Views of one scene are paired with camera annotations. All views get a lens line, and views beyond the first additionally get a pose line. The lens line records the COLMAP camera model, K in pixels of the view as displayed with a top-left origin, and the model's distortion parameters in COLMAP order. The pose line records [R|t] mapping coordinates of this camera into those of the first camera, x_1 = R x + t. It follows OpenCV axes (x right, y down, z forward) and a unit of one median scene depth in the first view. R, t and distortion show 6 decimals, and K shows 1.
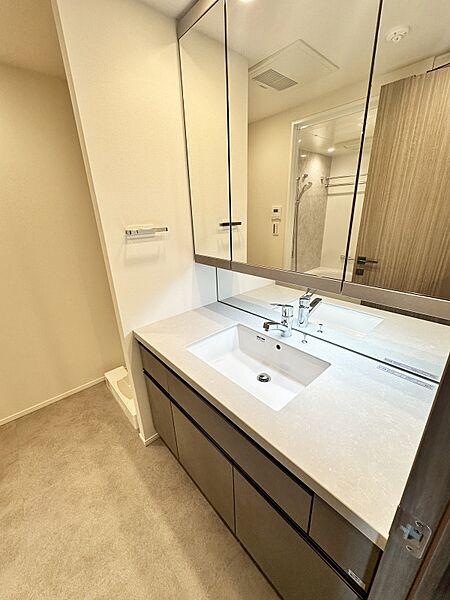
lens RADIAL K [[245.4, 0, 226.7], [0, 245.4, 298.6], [0, 0, 1]] dist [-0.001950, 0.000190]
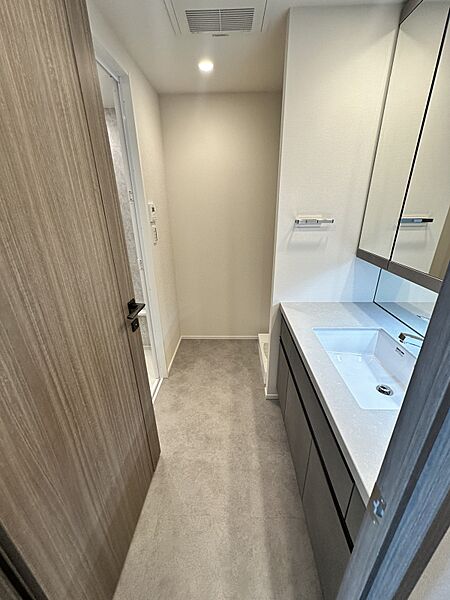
lens RADIAL K [[245.4, 0, 226.7], [0, 245.4, 298.6], [0, 0, 1]] dist [-0.001950, 0.000190]
pose [[0.727777, 0.272734, -0.629250, 0.170108], [-0.244377, 0.960428, 0.133634, 0.011323], [0.640796, 0.056519, 0.765628, -0.090255]]
